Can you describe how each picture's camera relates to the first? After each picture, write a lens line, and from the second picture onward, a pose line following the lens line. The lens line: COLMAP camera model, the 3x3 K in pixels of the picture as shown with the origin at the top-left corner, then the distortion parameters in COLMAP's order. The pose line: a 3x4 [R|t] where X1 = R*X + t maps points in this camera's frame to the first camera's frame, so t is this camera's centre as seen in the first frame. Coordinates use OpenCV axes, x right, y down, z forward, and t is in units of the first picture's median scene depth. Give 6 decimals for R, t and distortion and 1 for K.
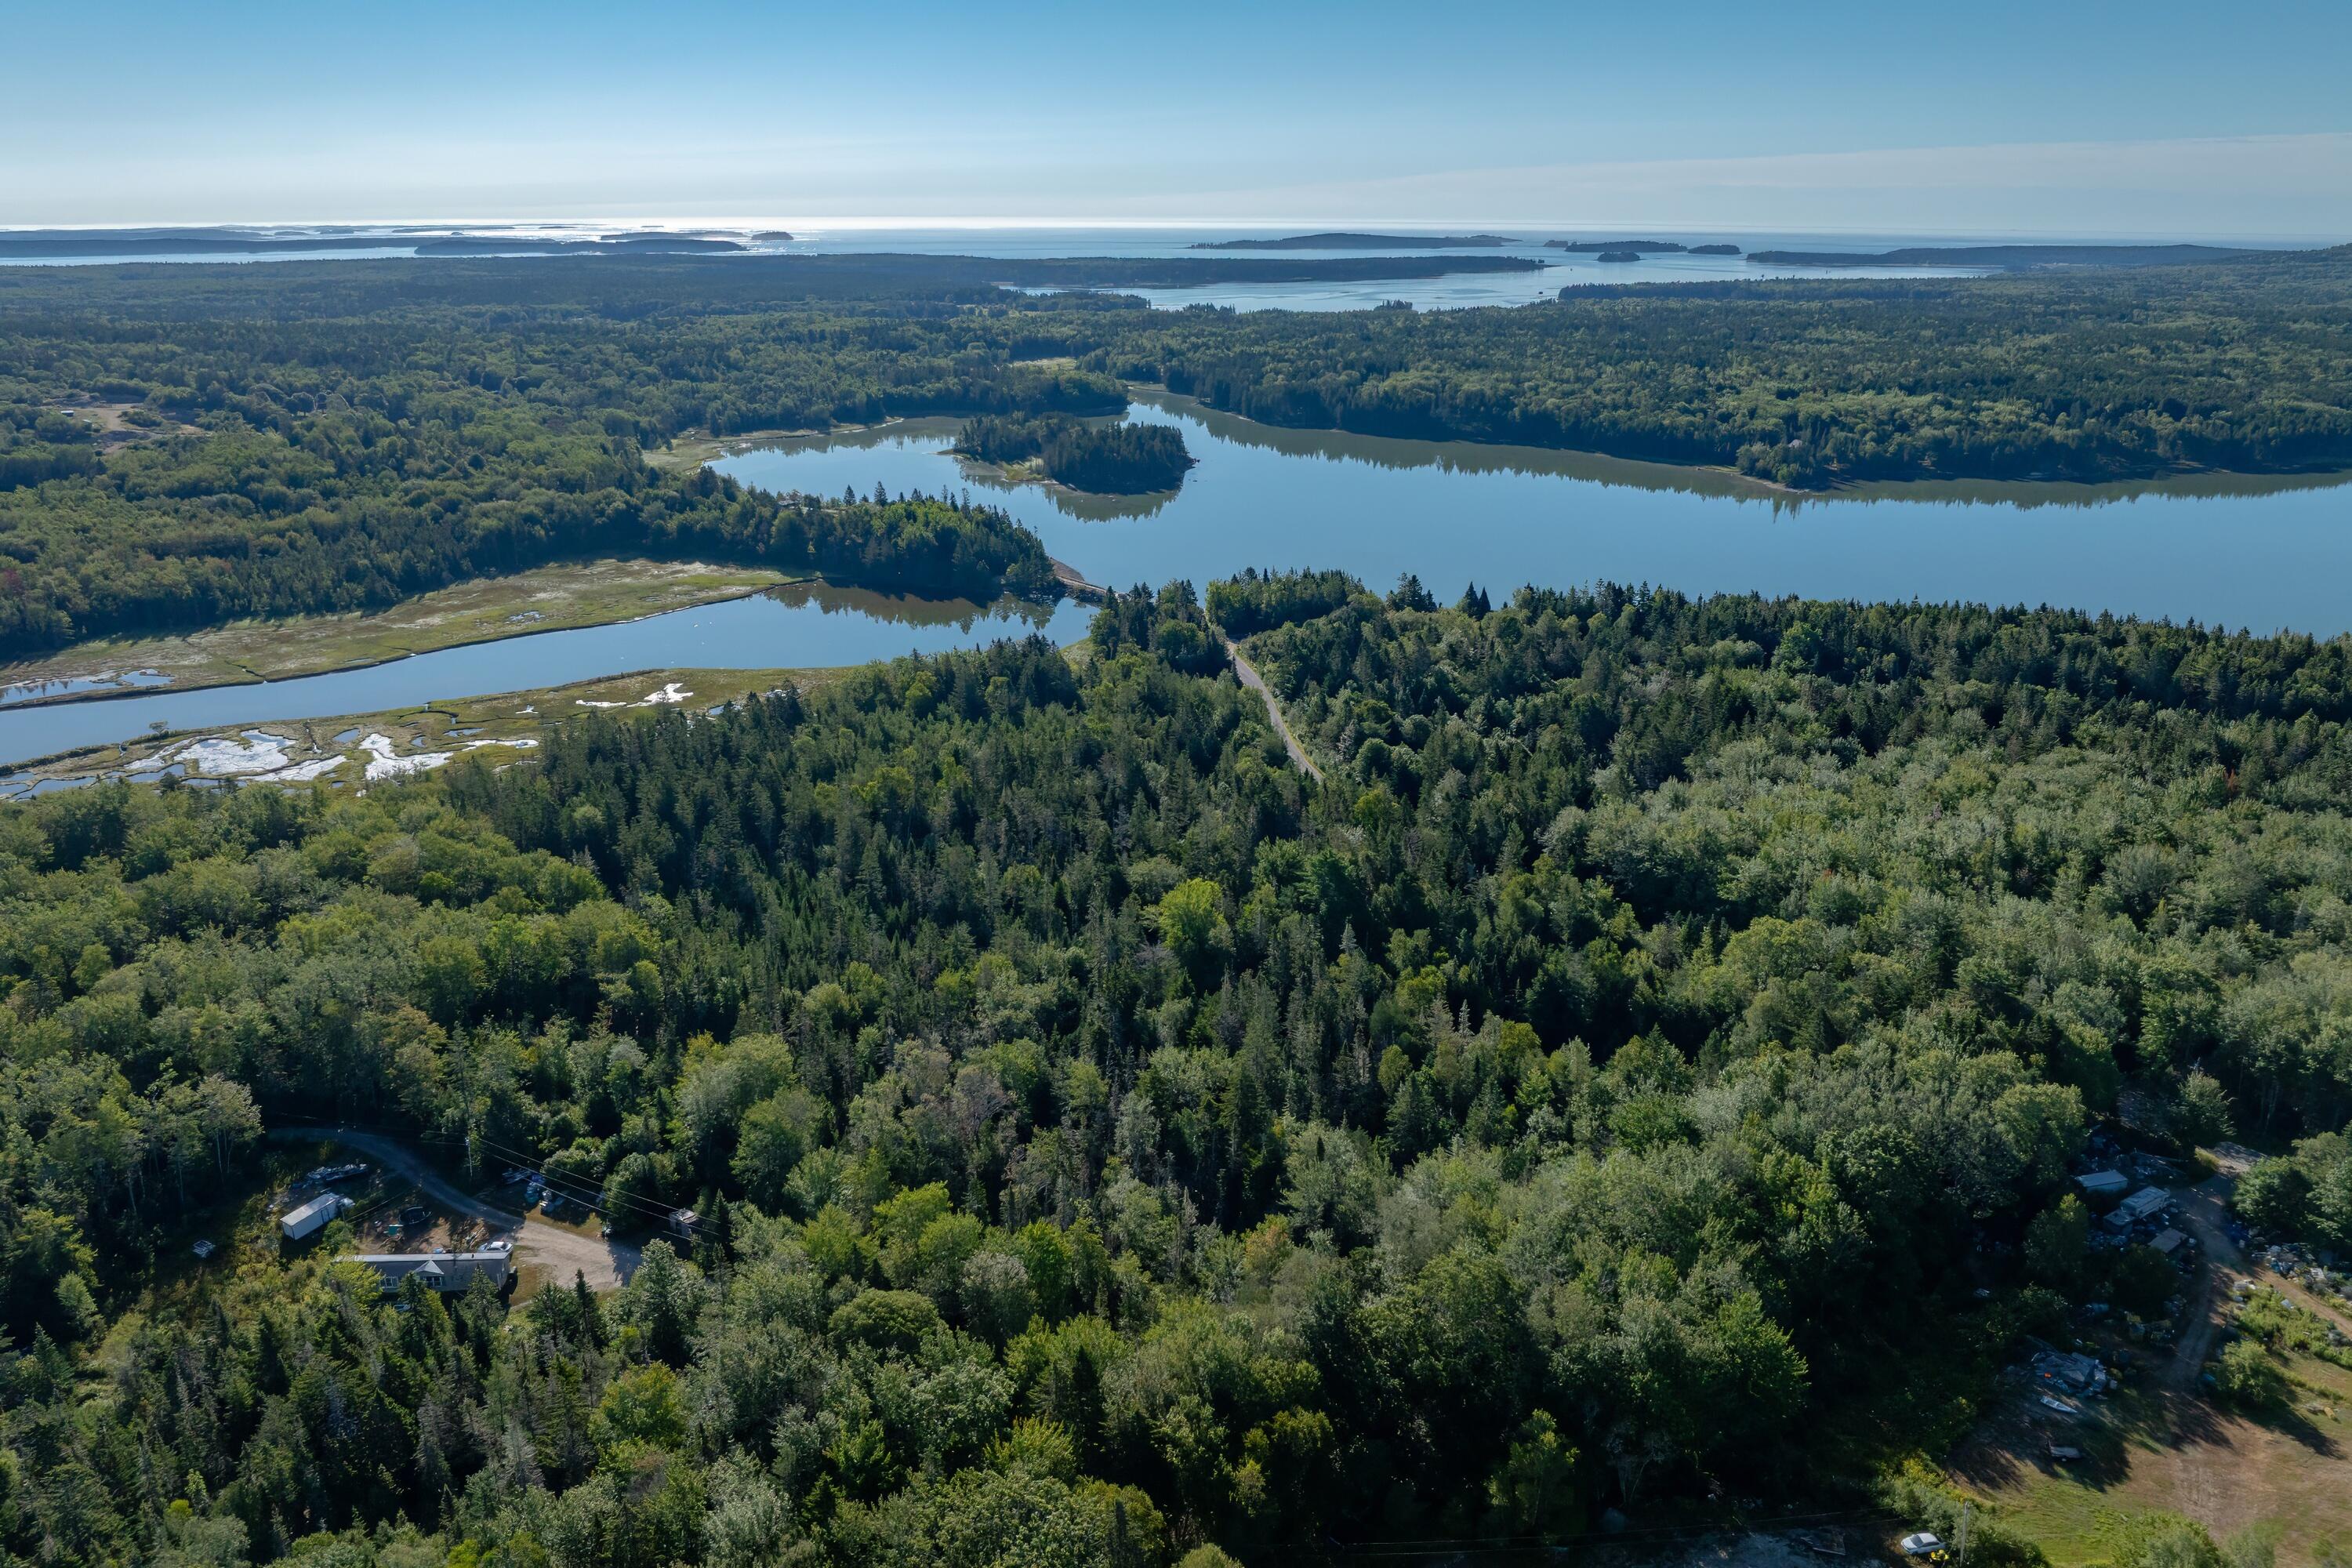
lens RADIAL K [[1658.4, 0, 1167.6], [0, 1658.4, 789.5], [0, 0, 1]] dist [-0.037885, -0.003493]
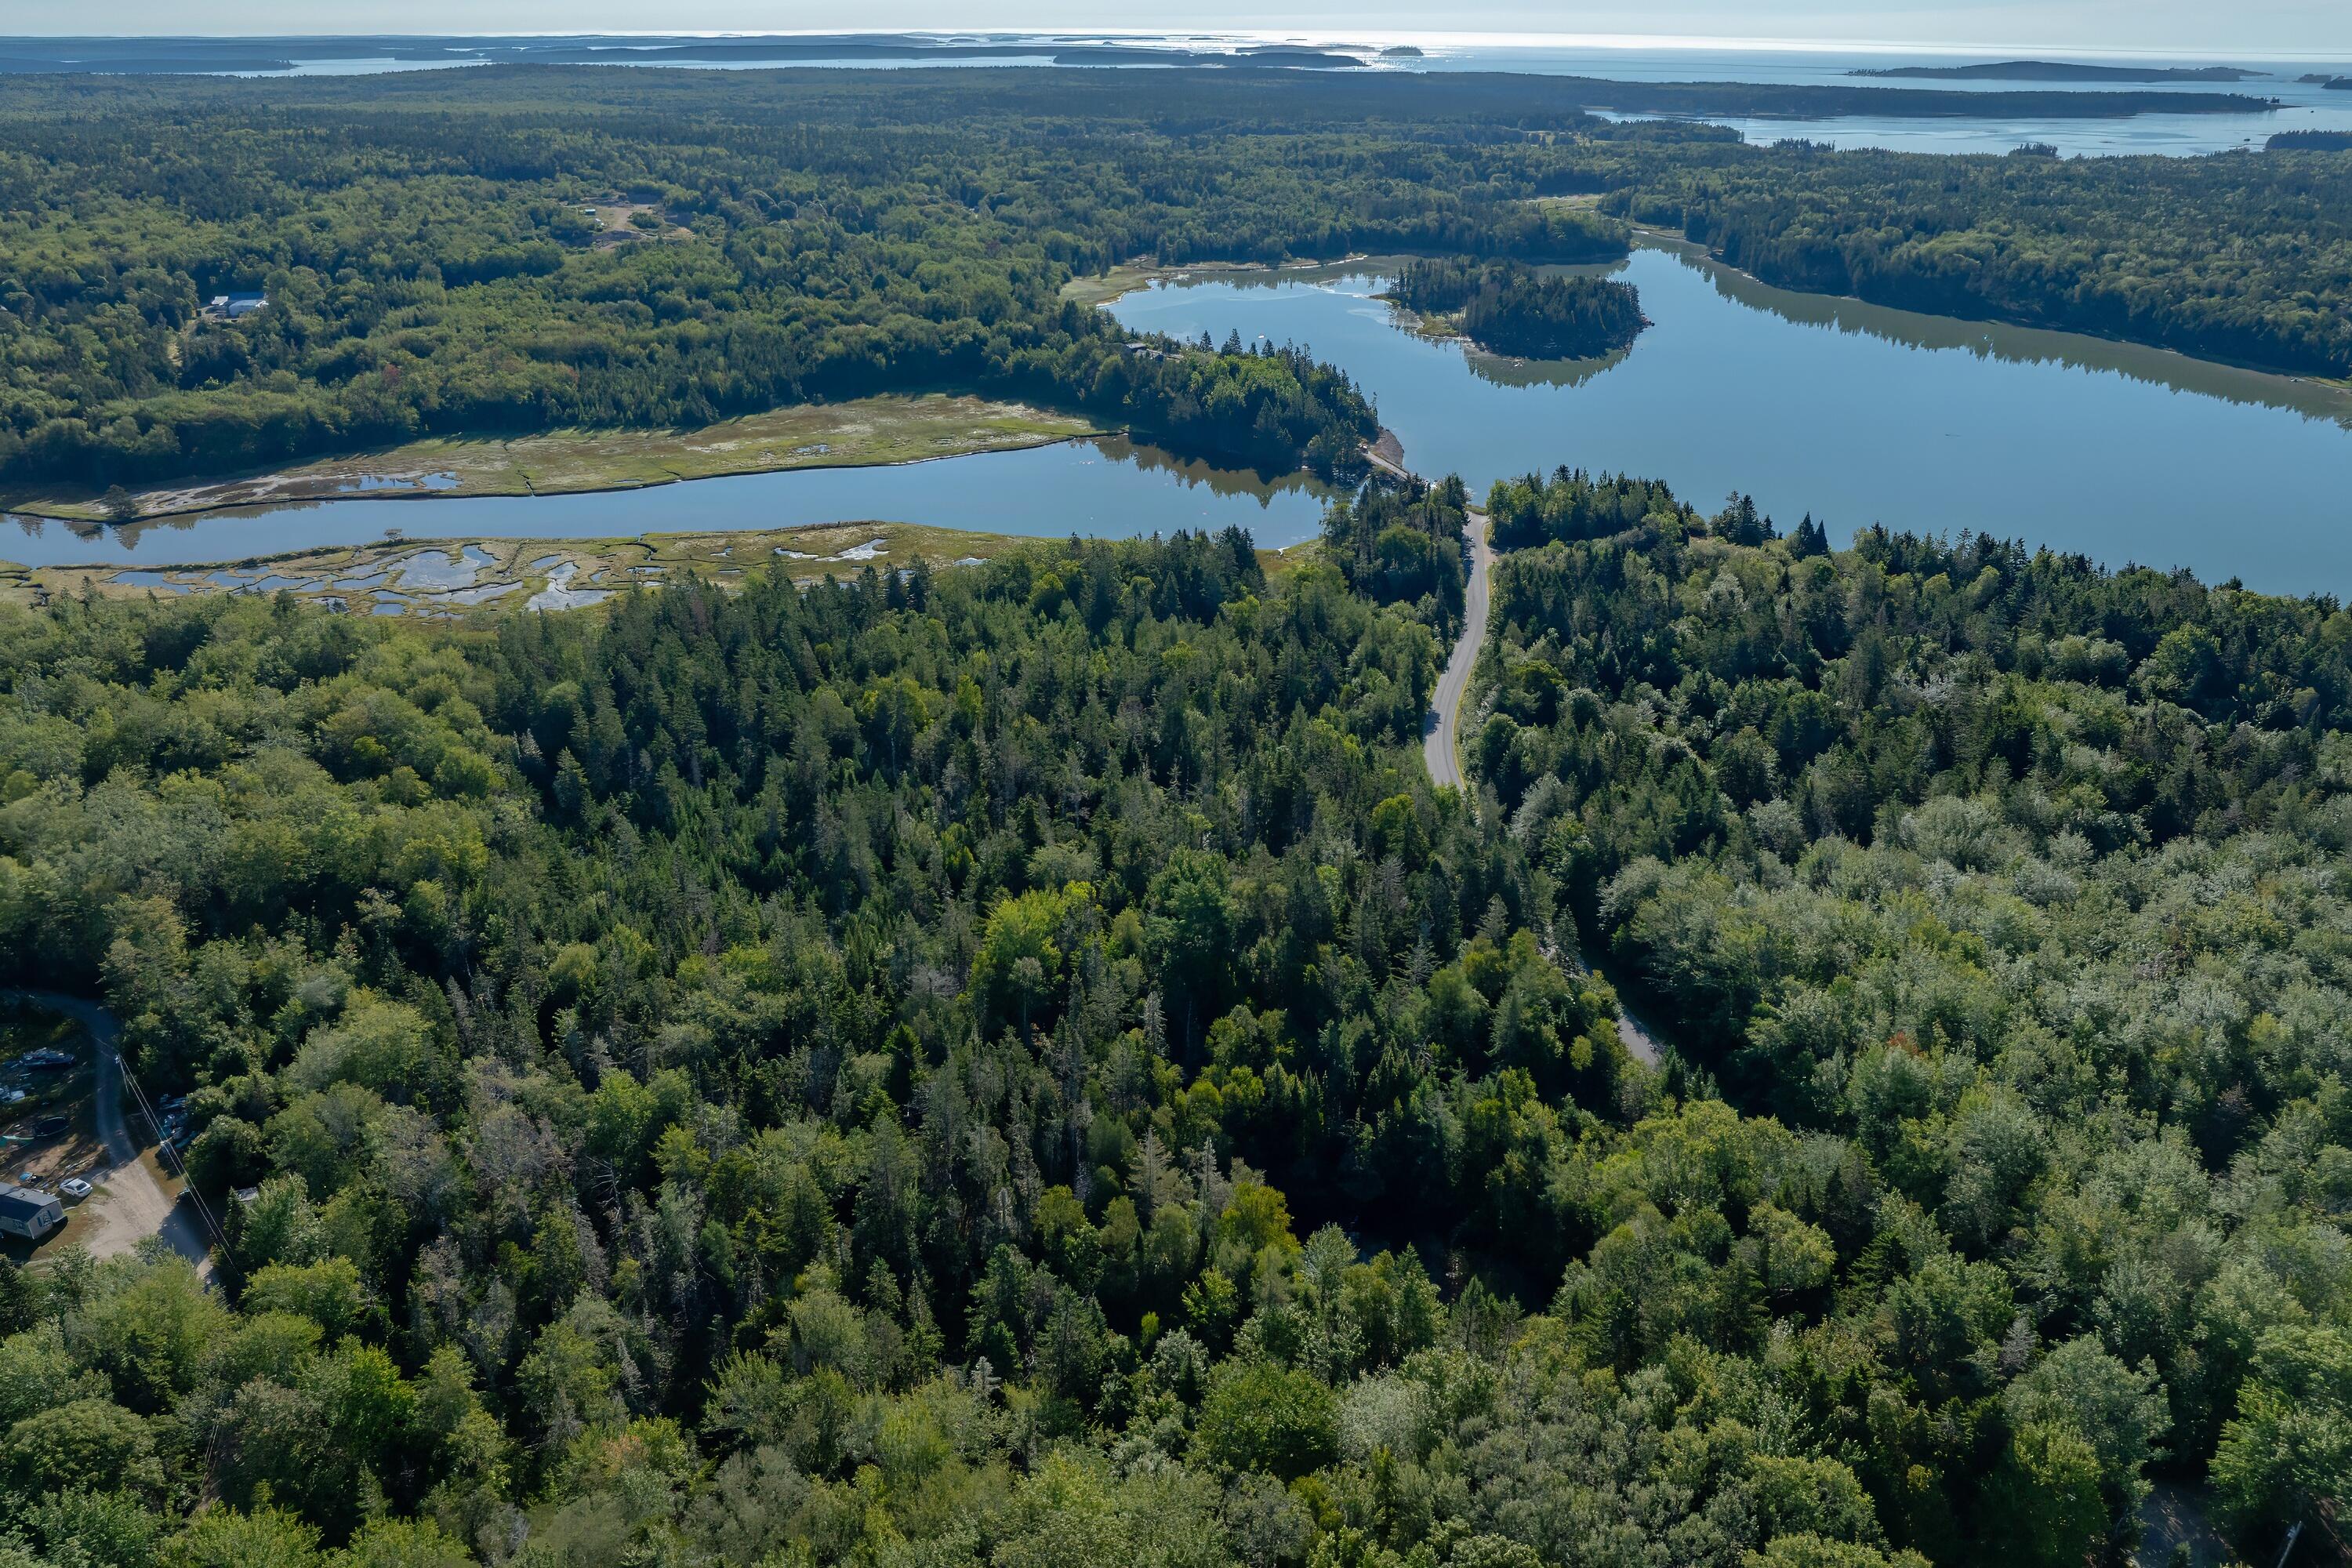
lens RADIAL K [[1658.4, 0, 1168.9], [0, 1658.4, 786.0], [0, 0, 1]] dist [-0.037885, -0.003493]
pose [[0.932688, 0.152708, -0.326763, 0.123268], [-0.120691, 0.985861, 0.116238, -0.035826], [0.339894, -0.068977, 0.937931, 0.101447]]
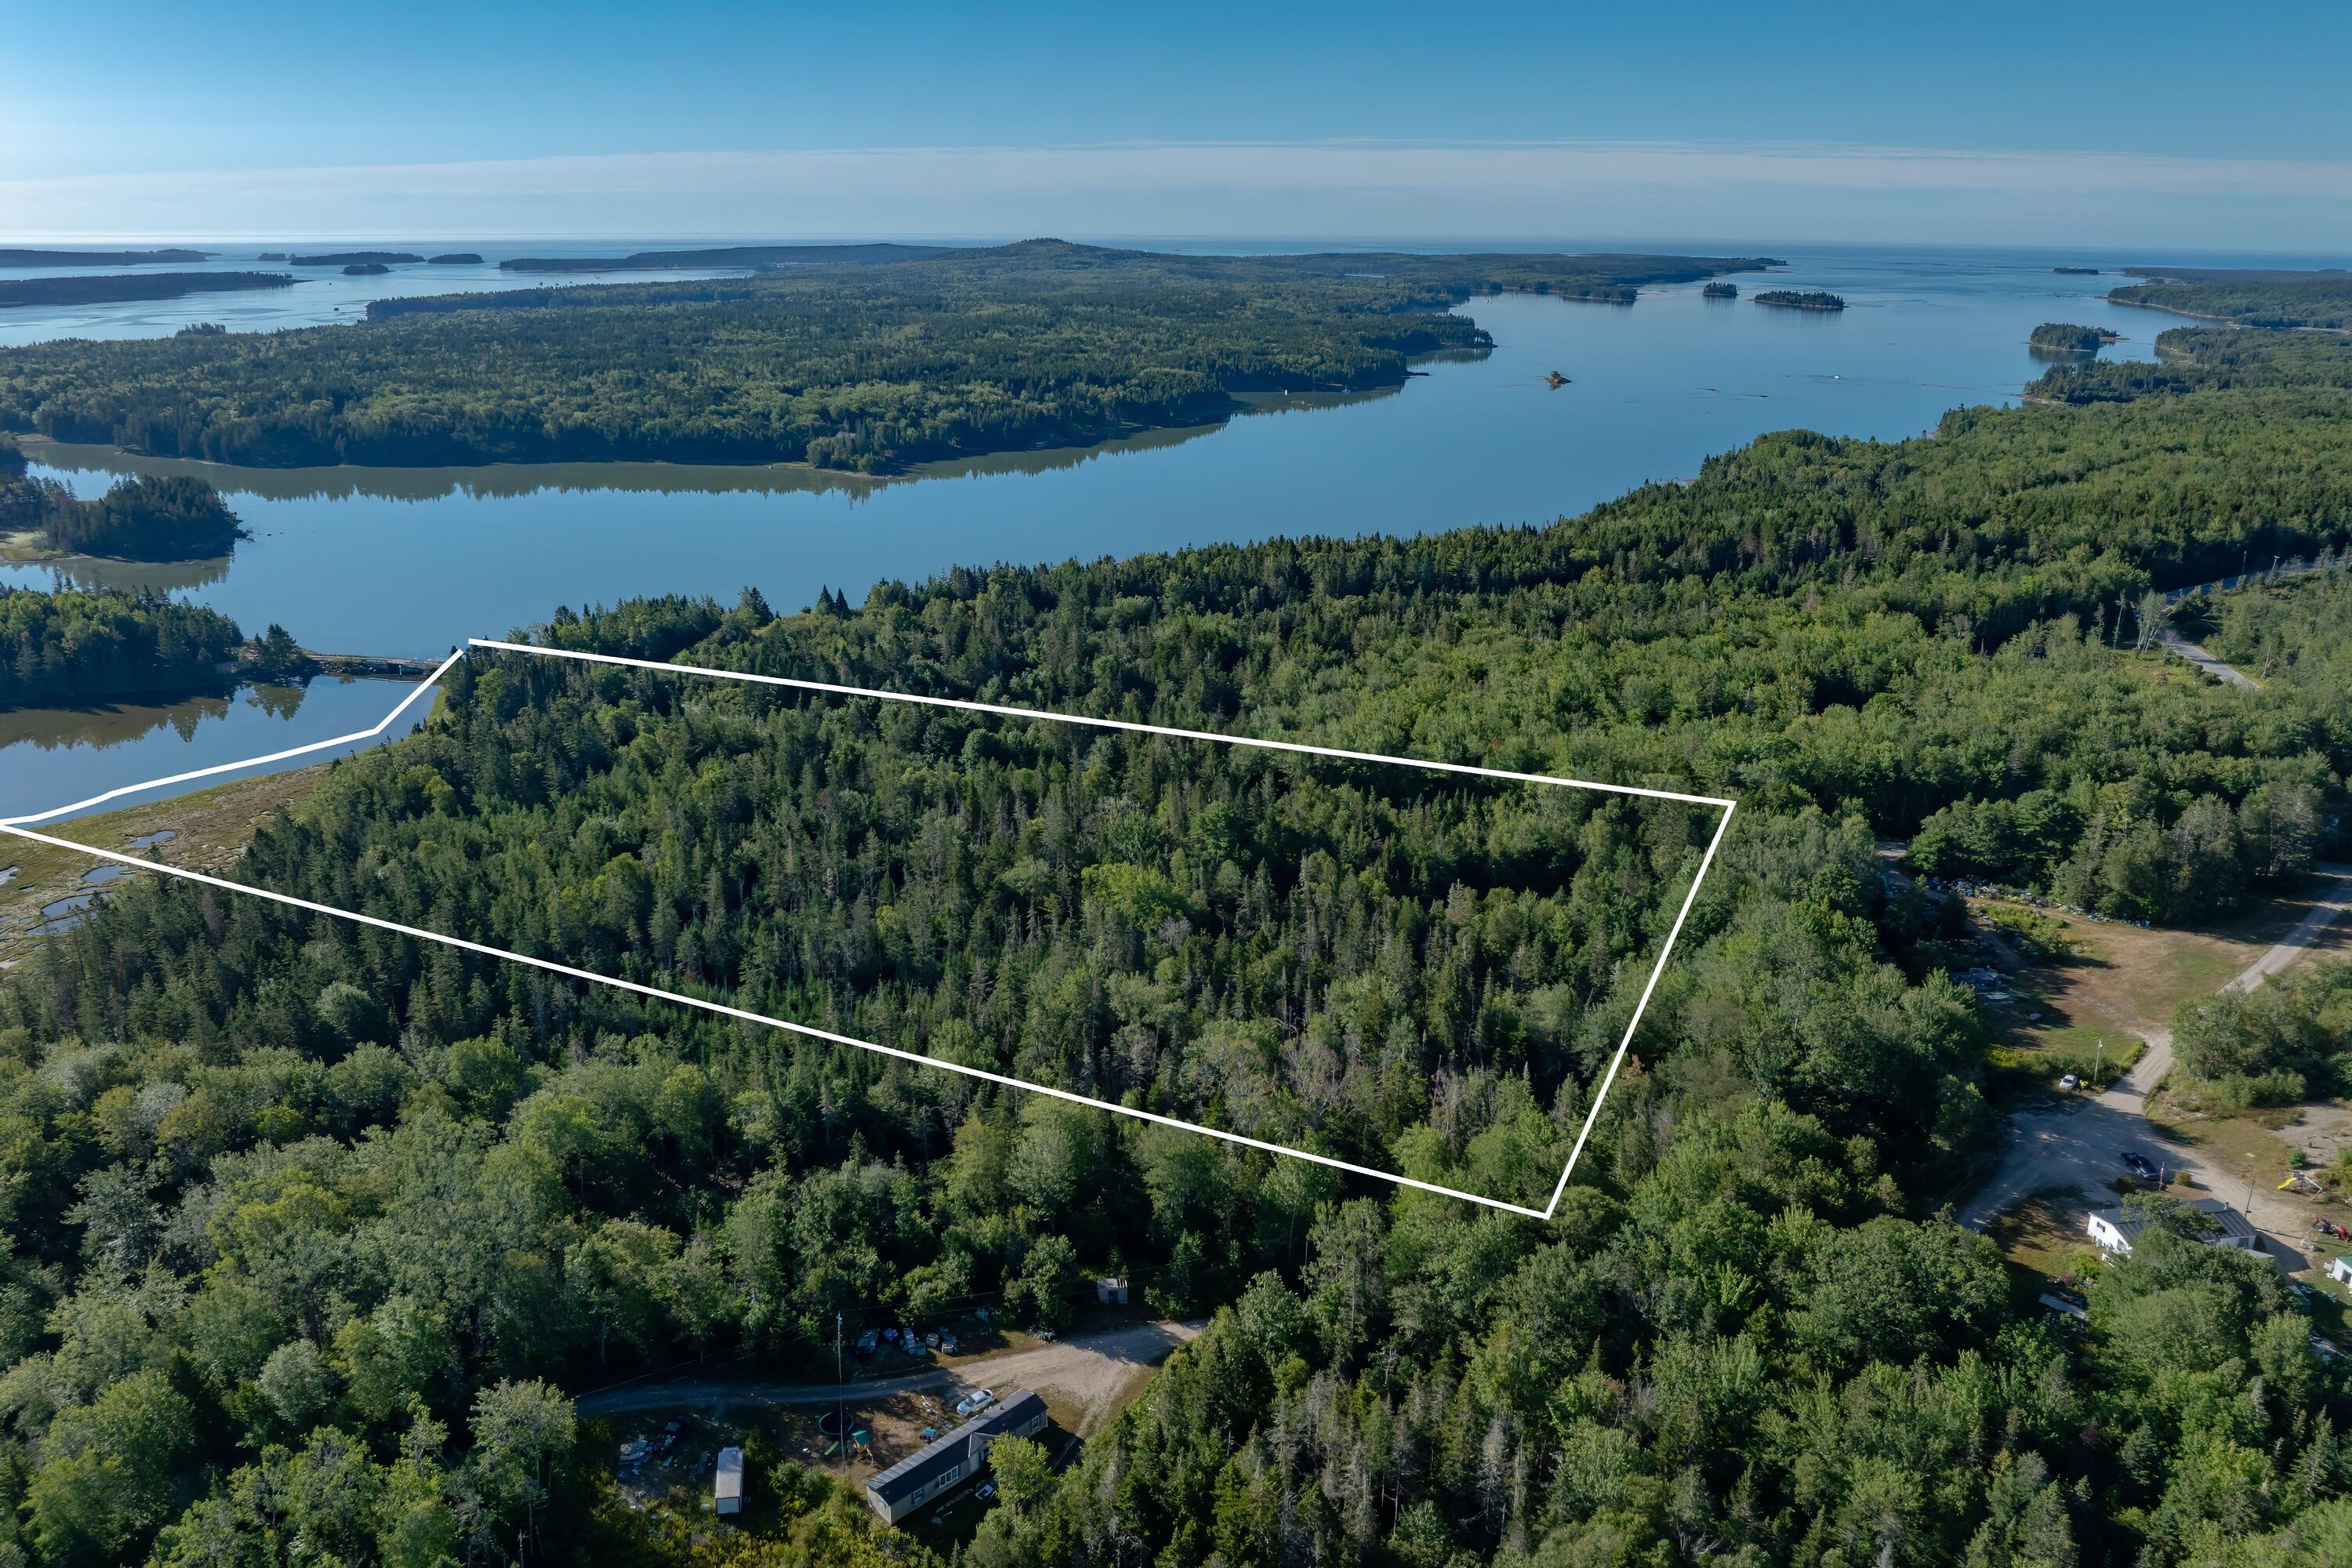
lens RADIAL K [[1658.4, 0, 1170.3], [0, 1658.4, 768.7], [0, 0, 1]] dist [-0.037885, -0.003493]
pose [[0.740964, -0.201807, 0.640505, -0.232644], [0.211655, 0.975347, 0.062456, -0.023529], [-0.637318, 0.089289, 0.765410, 0.066173]]
